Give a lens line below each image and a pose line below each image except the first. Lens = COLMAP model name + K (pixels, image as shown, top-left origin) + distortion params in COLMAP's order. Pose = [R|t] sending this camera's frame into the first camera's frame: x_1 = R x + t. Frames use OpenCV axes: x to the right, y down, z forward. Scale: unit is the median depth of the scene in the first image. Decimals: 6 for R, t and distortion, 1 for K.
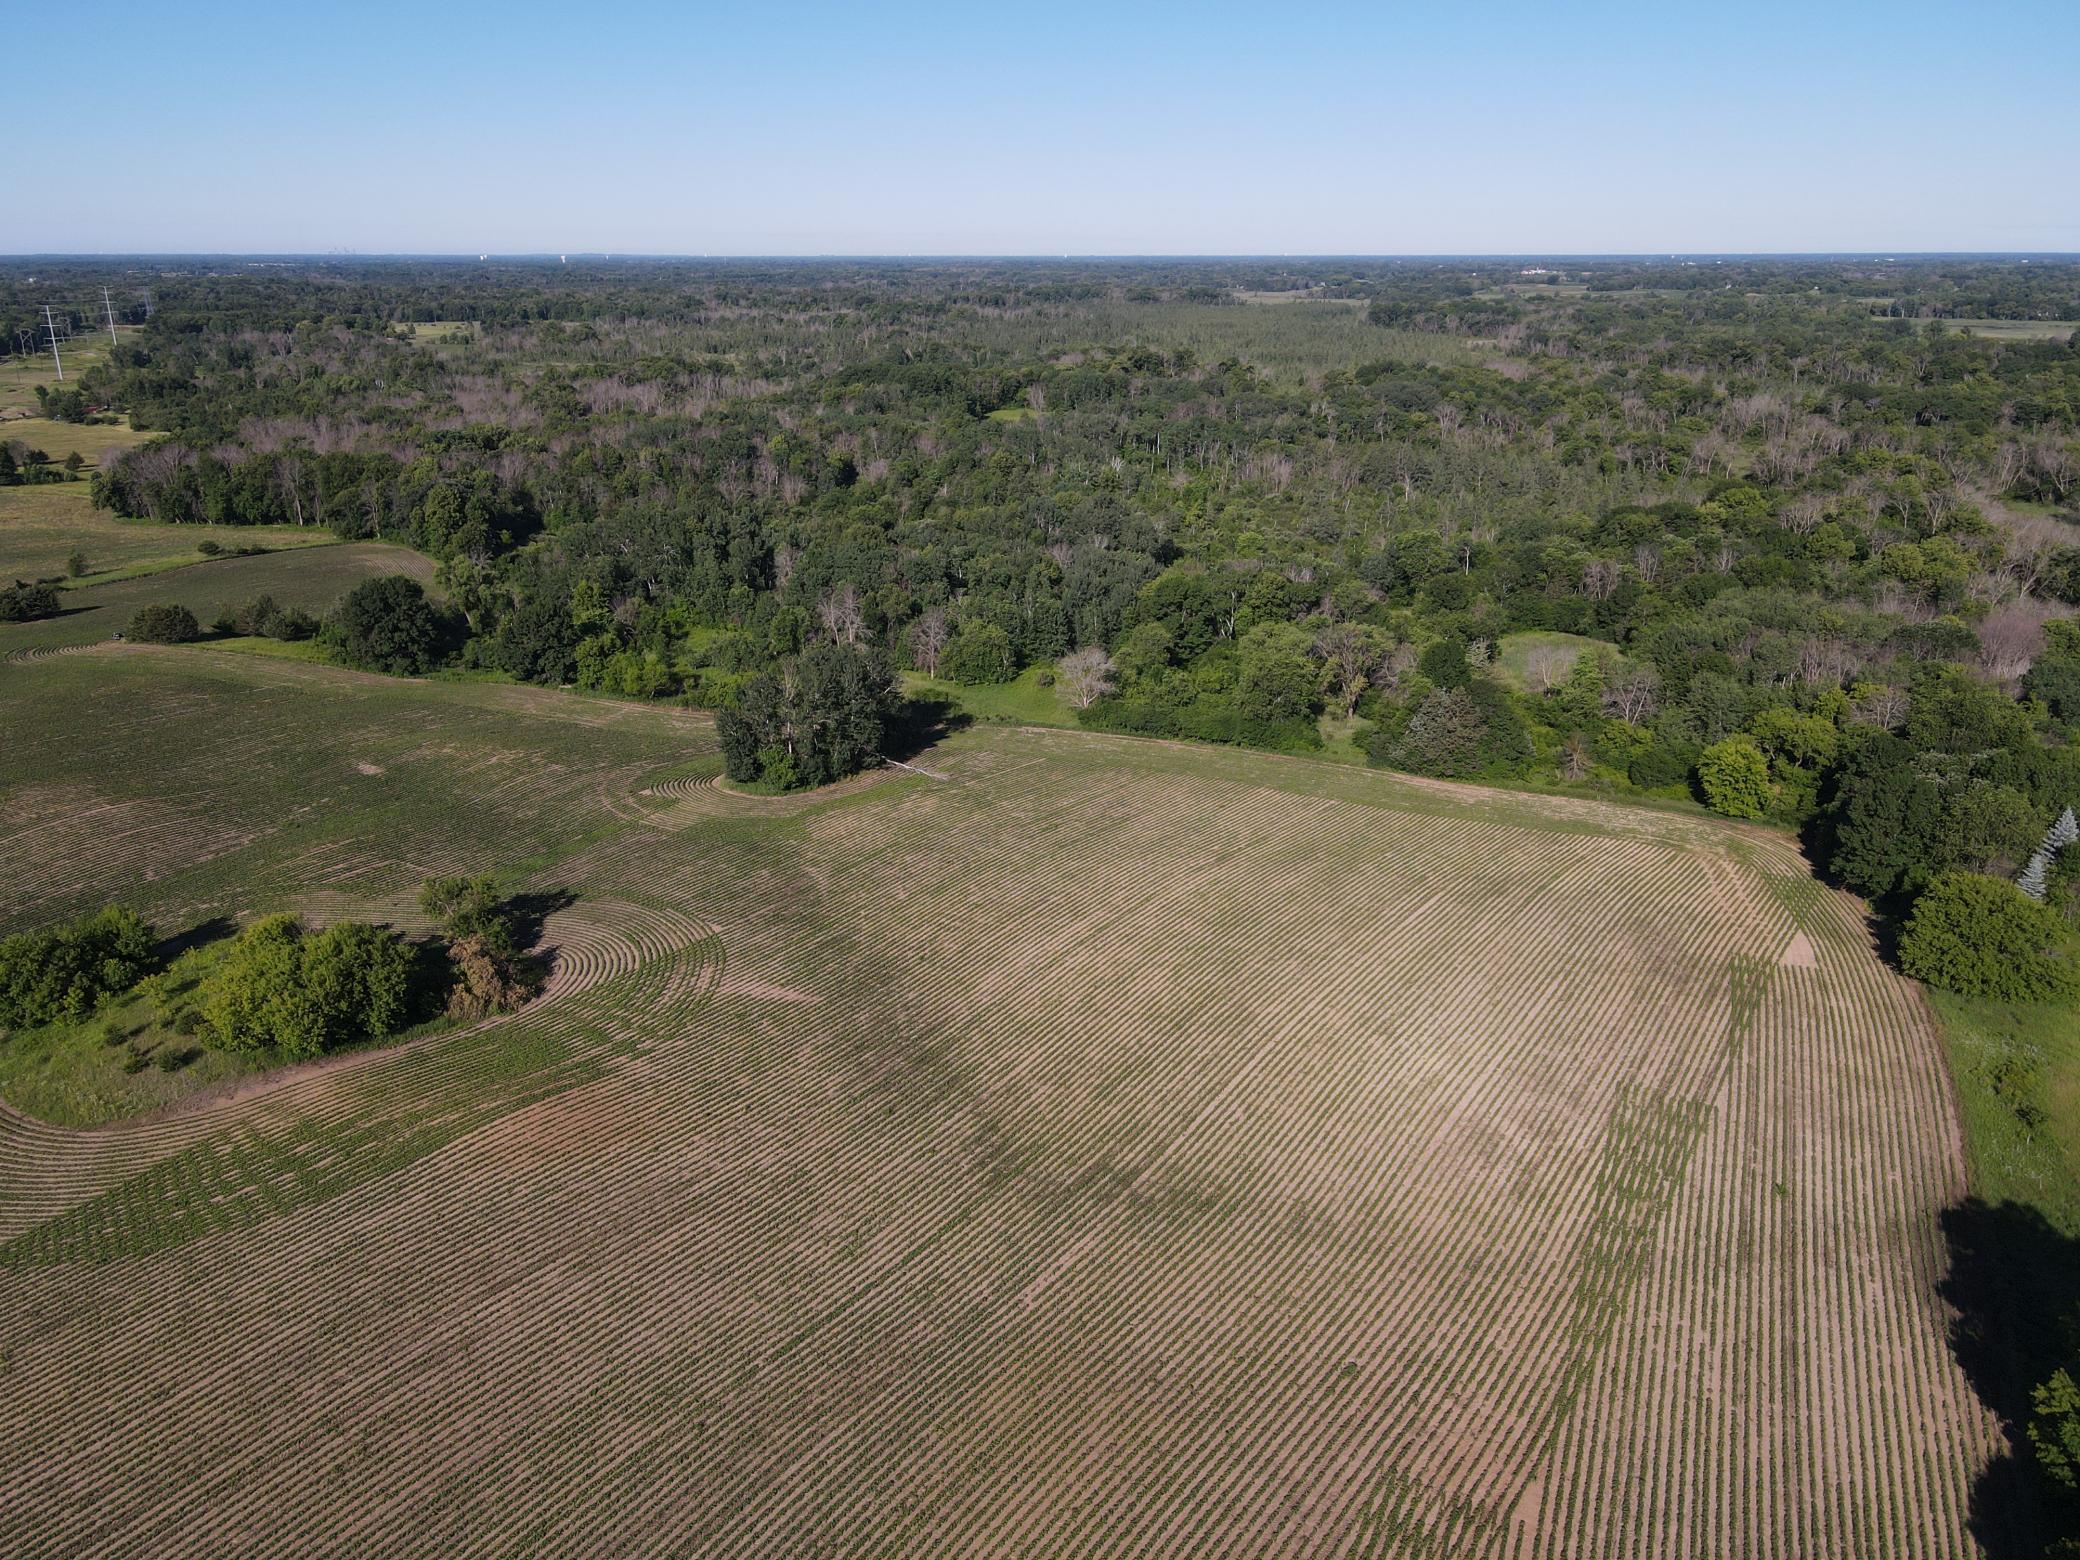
lens RADIAL K [[1530.5, 0, 1040.0], [0, 1530.5, 780.0], [0, 0, 1]] dist [0.002826, 0.020049]
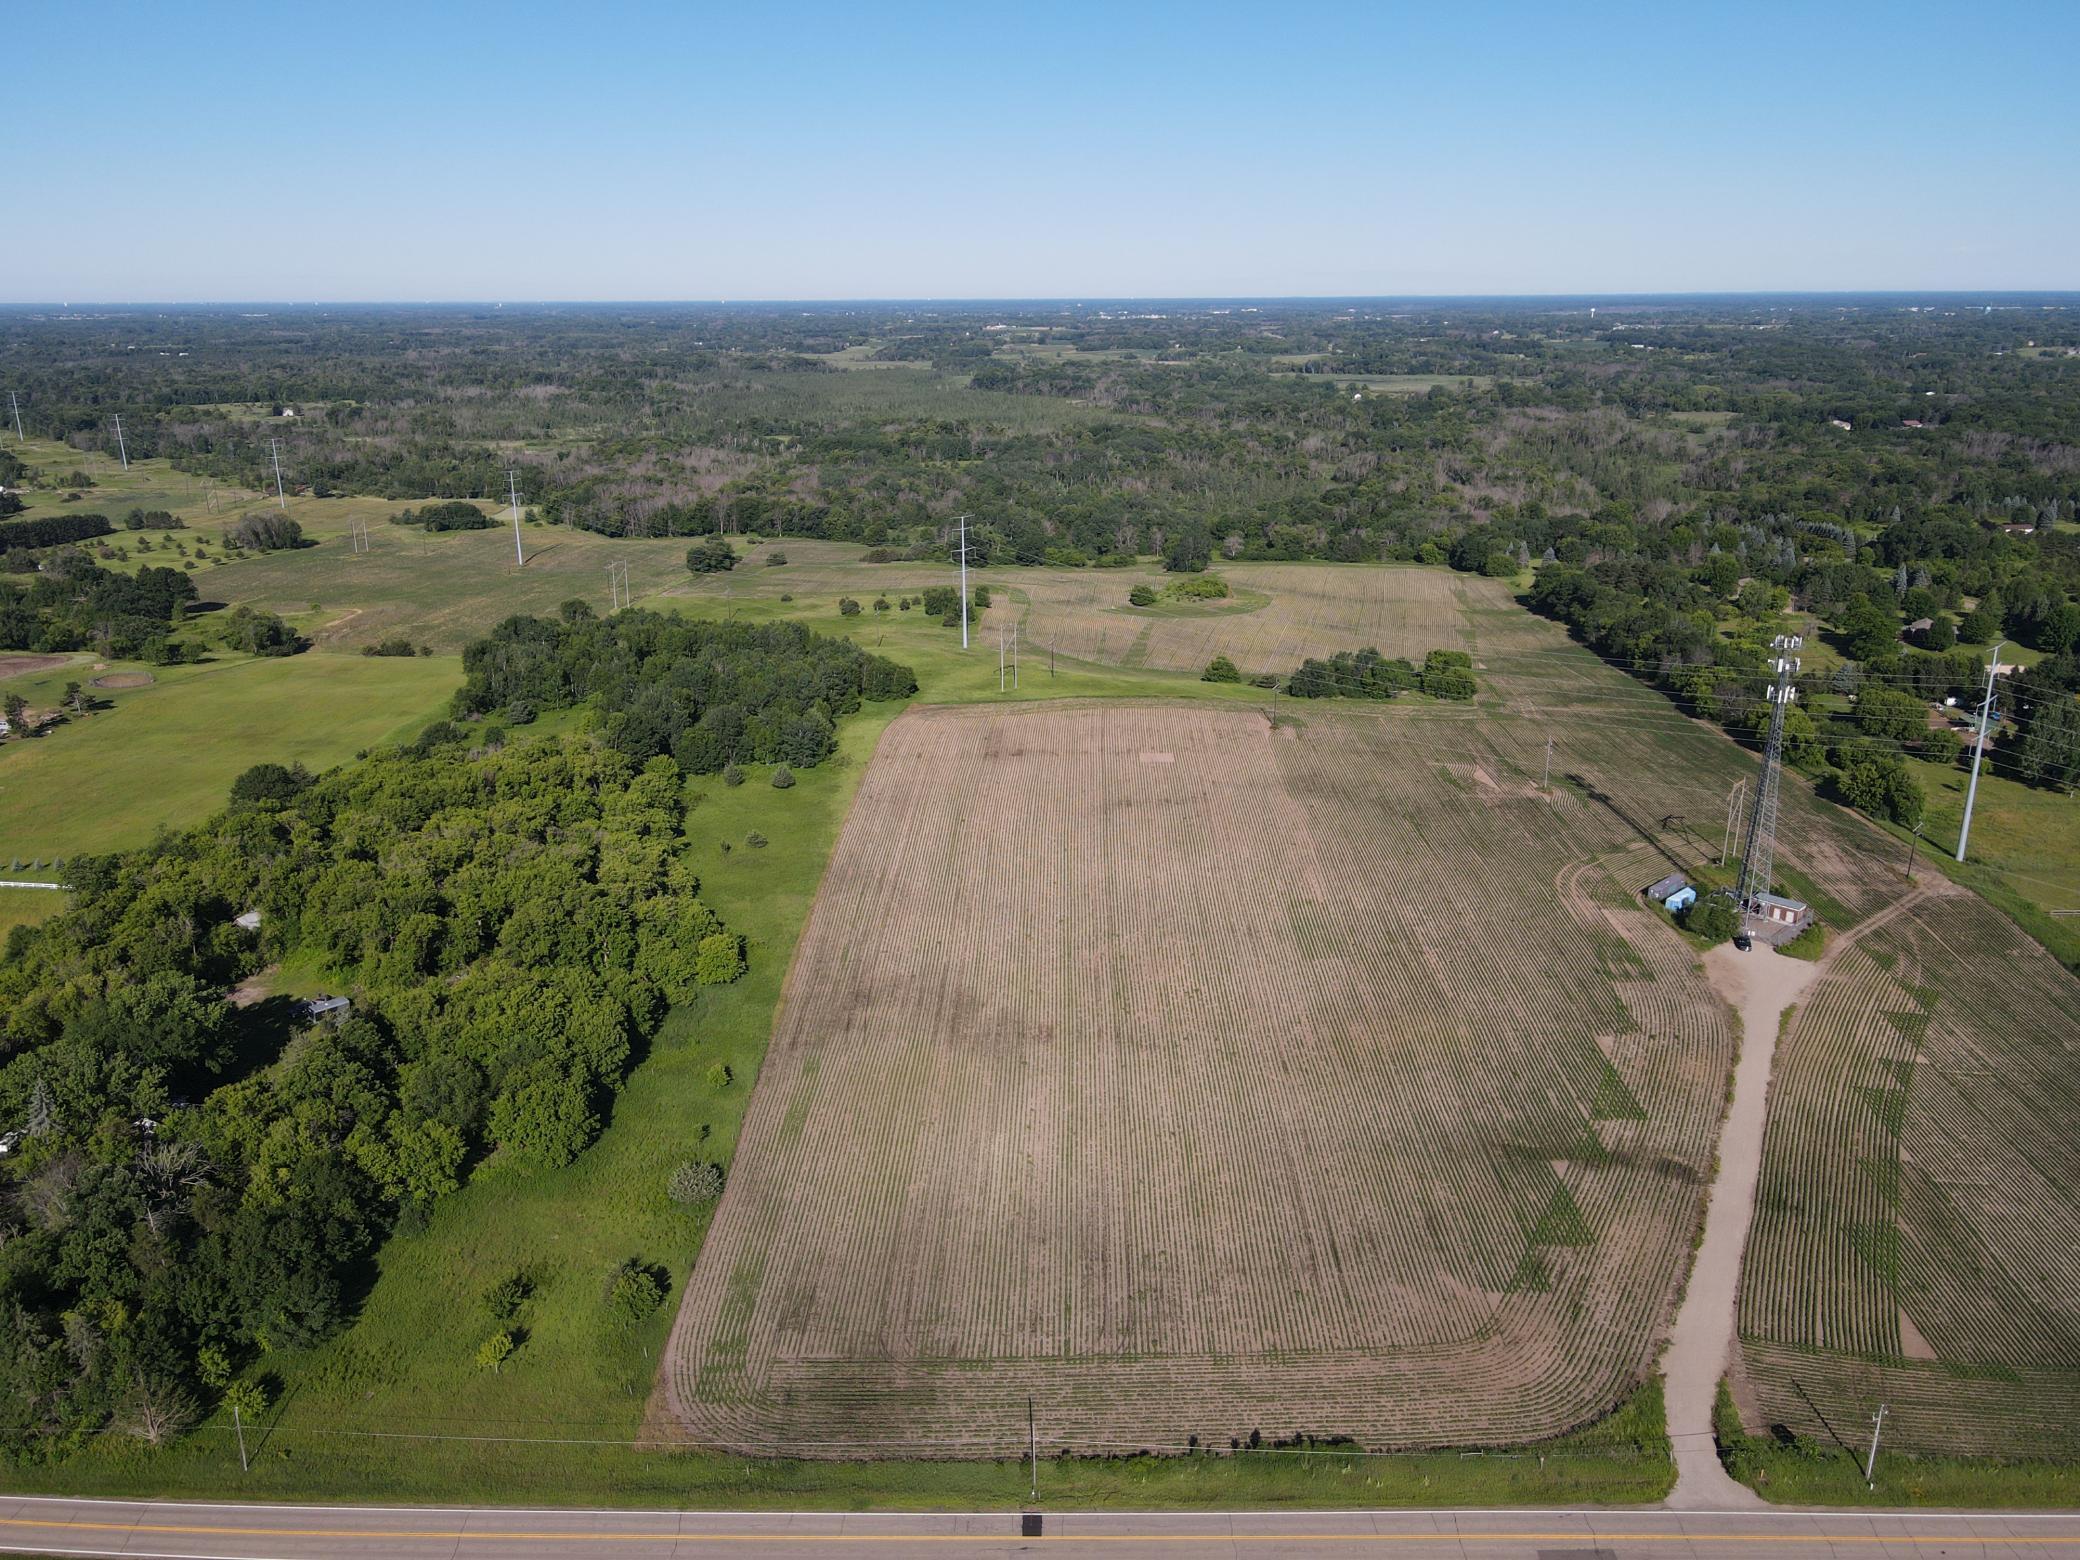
lens RADIAL K [[1530.5, 0, 1040.0], [0, 1530.5, 780.0], [0, 0, 1]] dist [0.002826, 0.020049]
pose [[0.935805, -0.111284, 0.334492, -1.674616], [0.119736, 0.992795, -0.004686, 0.436959], [-0.331560, 0.044436, 0.942387, -2.076546]]
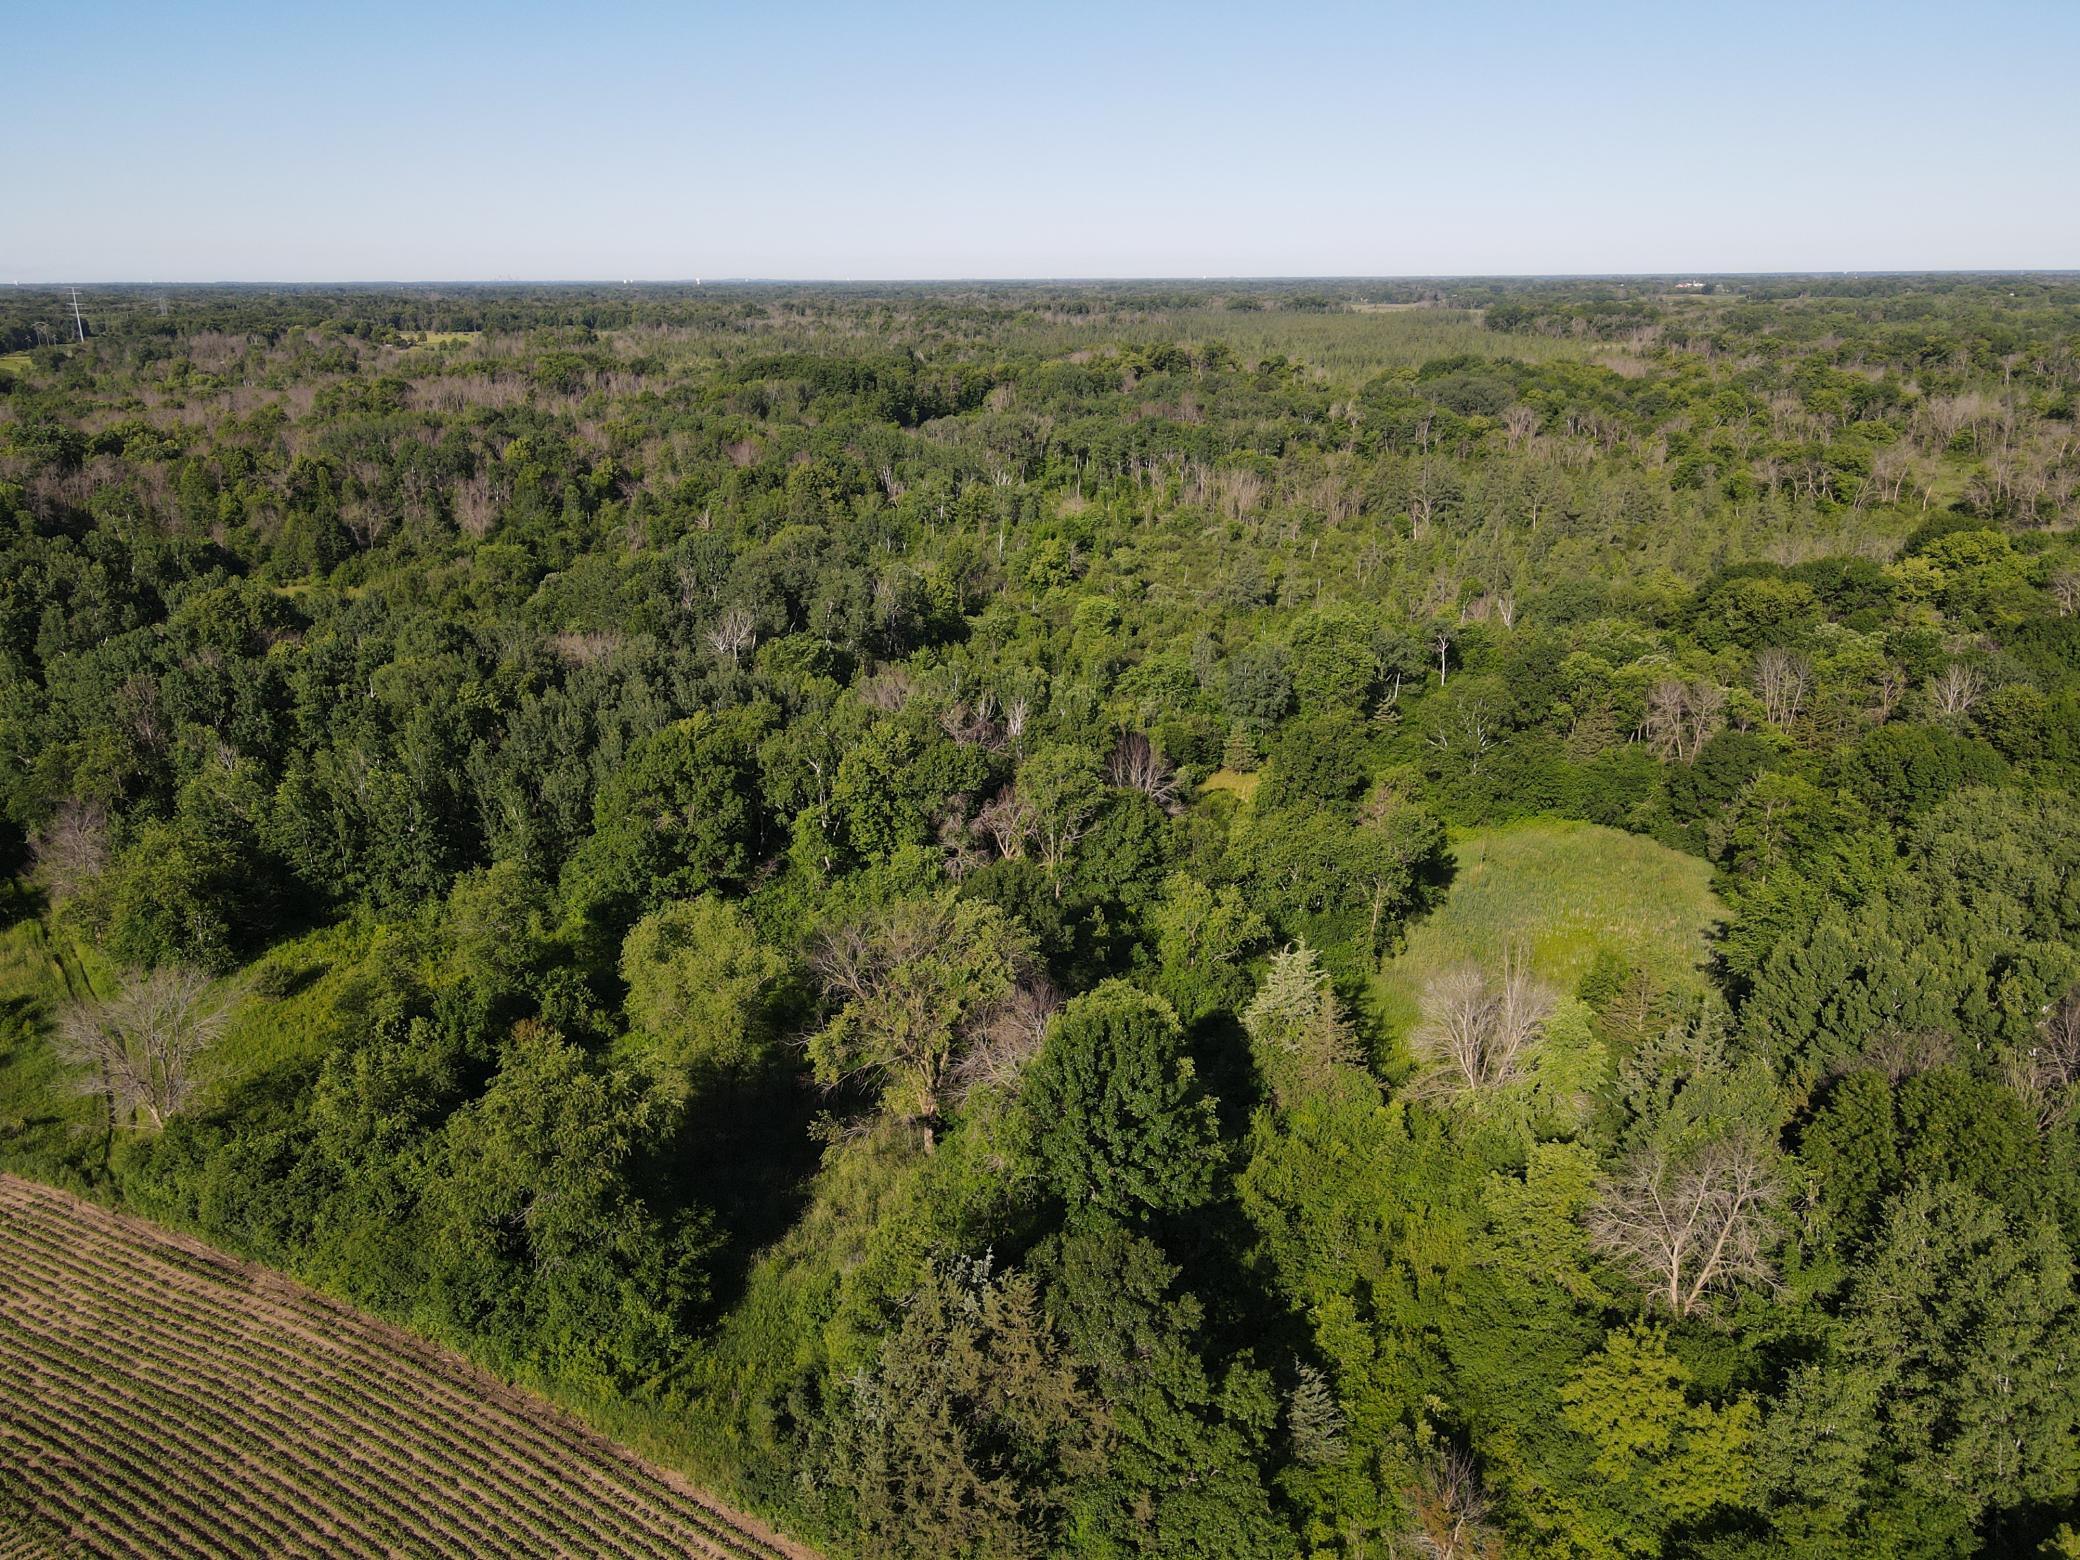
lens RADIAL K [[1523.9, 0, 1040.0], [0, 1523.9, 780.0], [0, 0, 1]] dist [0.000962, 0.013723]
pose [[0.995770, 0.022465, -0.089087, 0.322282], [-0.023654, 0.999644, -0.012307, -0.157568], [0.088779, 0.014362, 0.995948, 0.779084]]
